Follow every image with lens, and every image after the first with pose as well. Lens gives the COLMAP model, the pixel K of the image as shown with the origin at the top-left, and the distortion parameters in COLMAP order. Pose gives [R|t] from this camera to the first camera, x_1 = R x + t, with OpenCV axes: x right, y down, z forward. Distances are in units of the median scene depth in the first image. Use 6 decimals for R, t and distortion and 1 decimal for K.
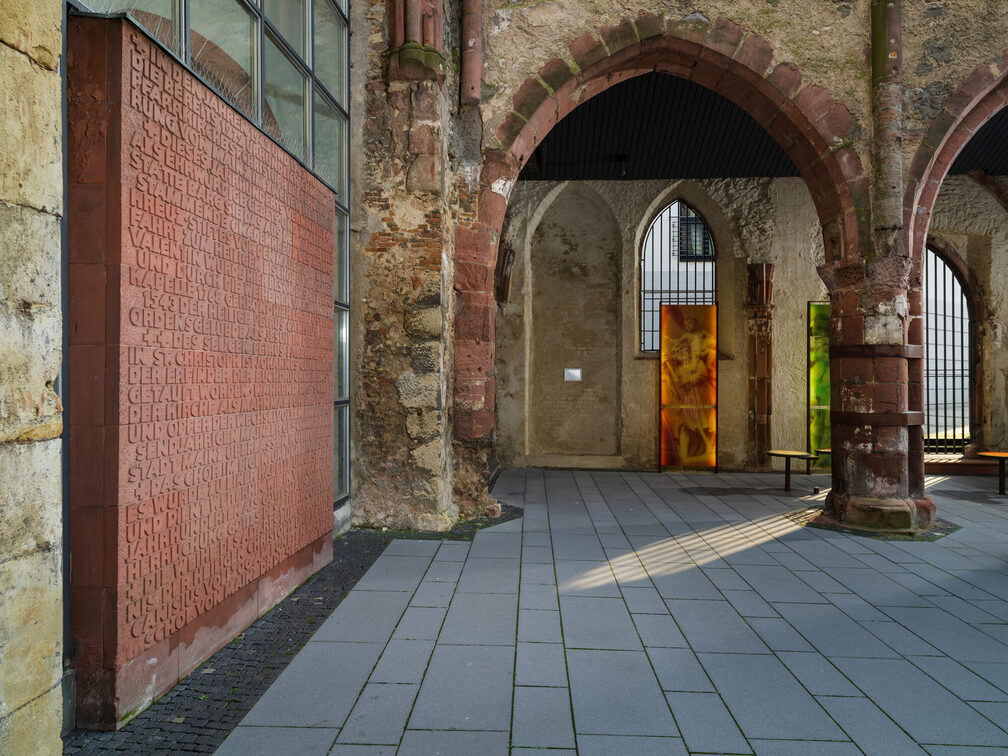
lens RADIAL K [[670.8, 0, 504.0], [0, 670.8, 378.0], [0, 0, 1]] dist [-0.001065, -0.003248]
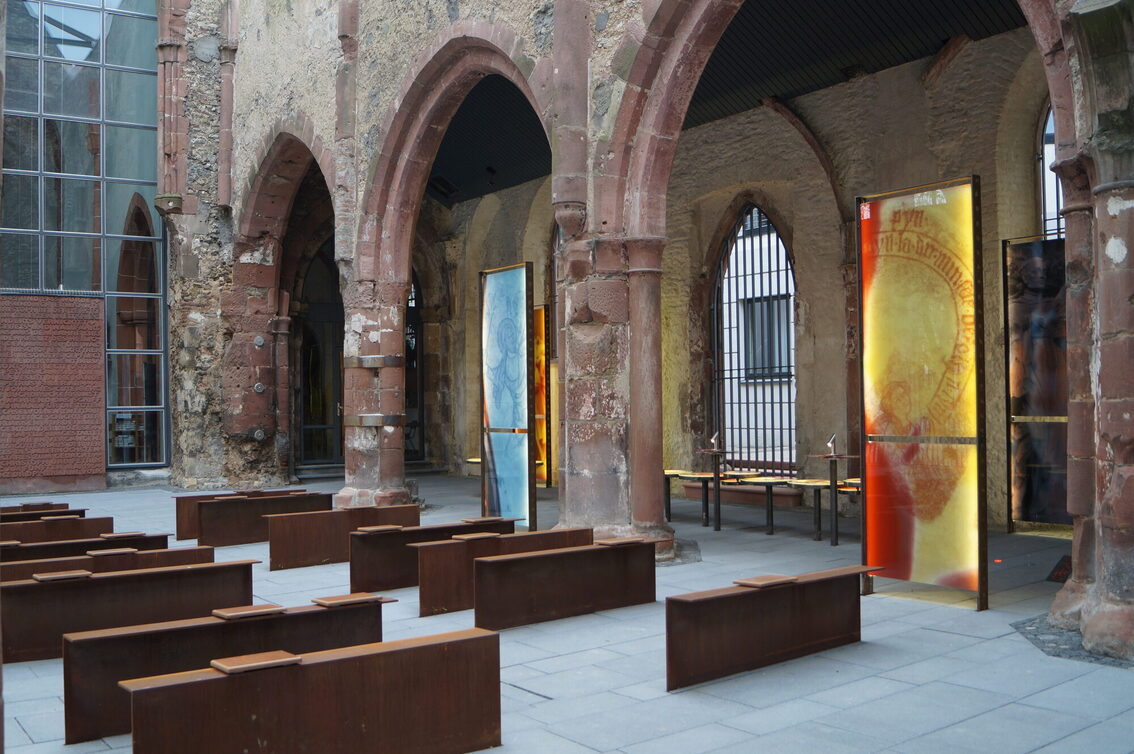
lens RADIAL K [[1102.8, 0, 564.8], [0, 1102.8, 400.0], [0, 0, 1]] dist [-0.077490, -0.006562]
pose [[0.611599, -0.014435, -0.791036, 2.281793], [0.018025, 0.999828, -0.004308, 0.039432], [0.790963, -0.011624, 0.611754, 0.109078]]
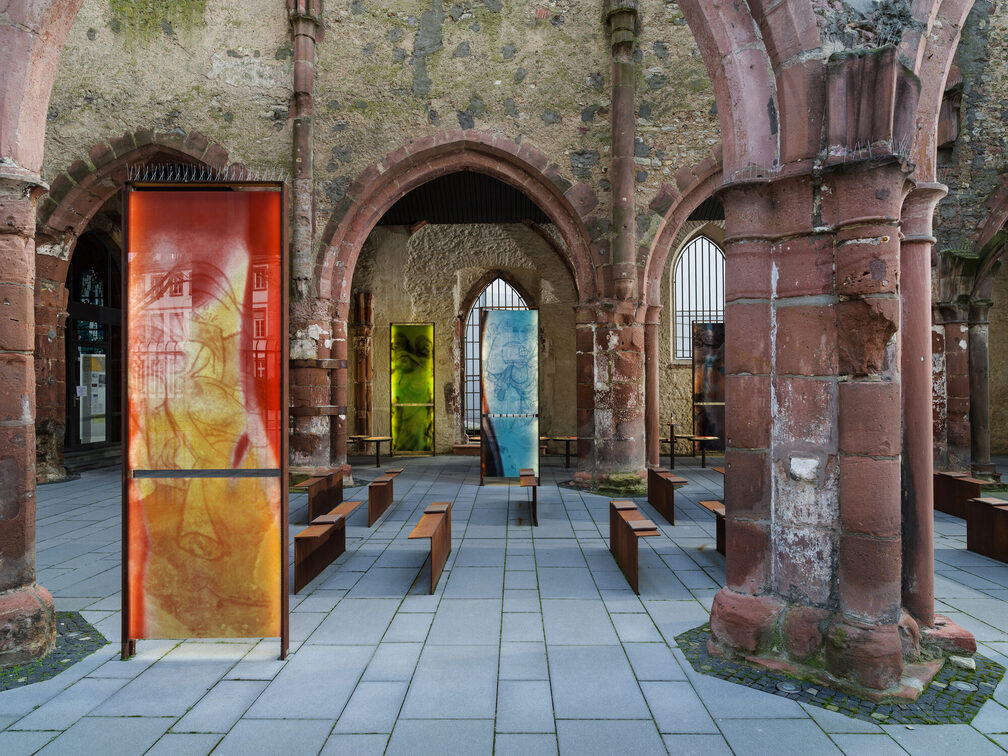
lens RADIAL K [[670.8, 0, 504.0], [0, 670.8, 378.0], [0, 0, 1]] dist [-0.001065, -0.003248]
pose [[0.999832, -0.008648, 0.016170, 0.954998], [0.008738, 0.999947, -0.005477, 0.001706], [-0.016122, 0.005618, 0.999854, -0.435555]]
